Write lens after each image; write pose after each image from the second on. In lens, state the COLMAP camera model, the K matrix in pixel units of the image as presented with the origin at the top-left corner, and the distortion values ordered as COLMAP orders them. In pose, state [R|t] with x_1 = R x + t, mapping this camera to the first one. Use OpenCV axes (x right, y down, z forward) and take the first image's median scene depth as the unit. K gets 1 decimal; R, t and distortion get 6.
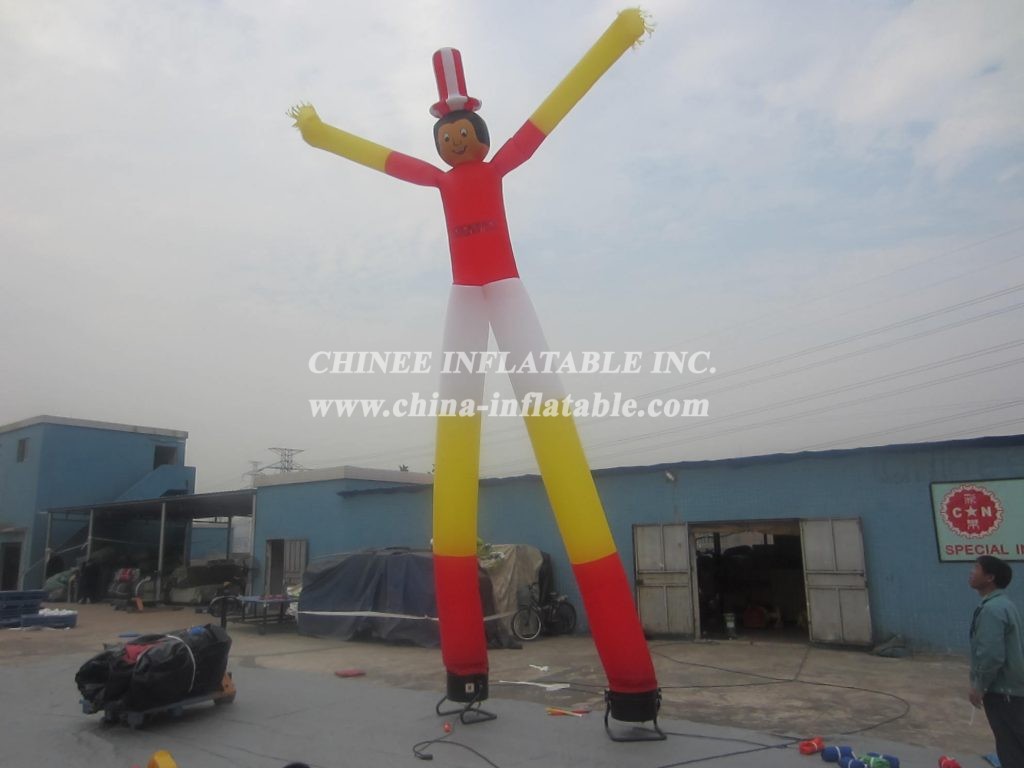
lens RADIAL K [[736.3, 0, 512.0], [0, 736.3, 384.0], [0, 0, 1]] dist [-0.011890, 0.000809]
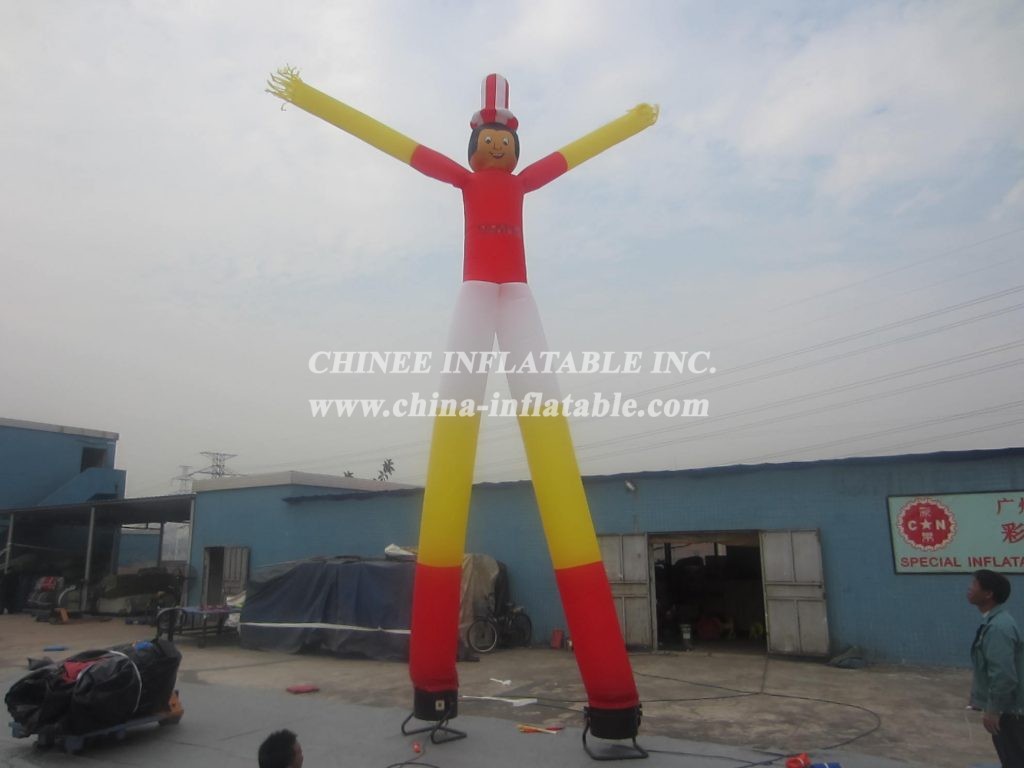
lens RADIAL K [[734.1, 0, 512.0], [0, 734.1, 384.0], [0, 0, 1]] dist [-0.005465, -0.007054]
pose [[0.996297, 0.025227, 0.082190, -0.036500], [-0.024185, 0.999614, -0.013656, 0.006232], [-0.082503, 0.011618, 0.996523, 0.029138]]
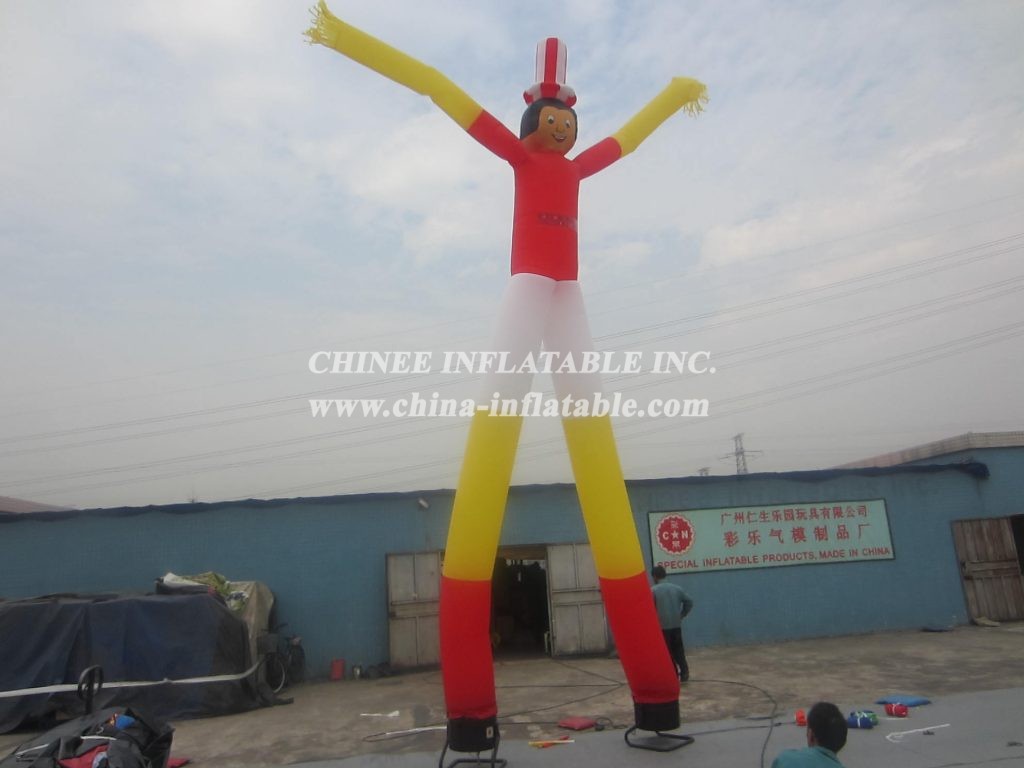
lens RADIAL K [[726.5, 0, 510.0], [0, 726.5, 409.1], [0, 0, 1]] dist [-0.013484, -0.002108]
pose [[0.743420, 0.111995, 0.659381, -0.435287], [-0.091510, 0.993641, -0.065596, 0.066549], [-0.662535, -0.011575, 0.748942, 0.251144]]
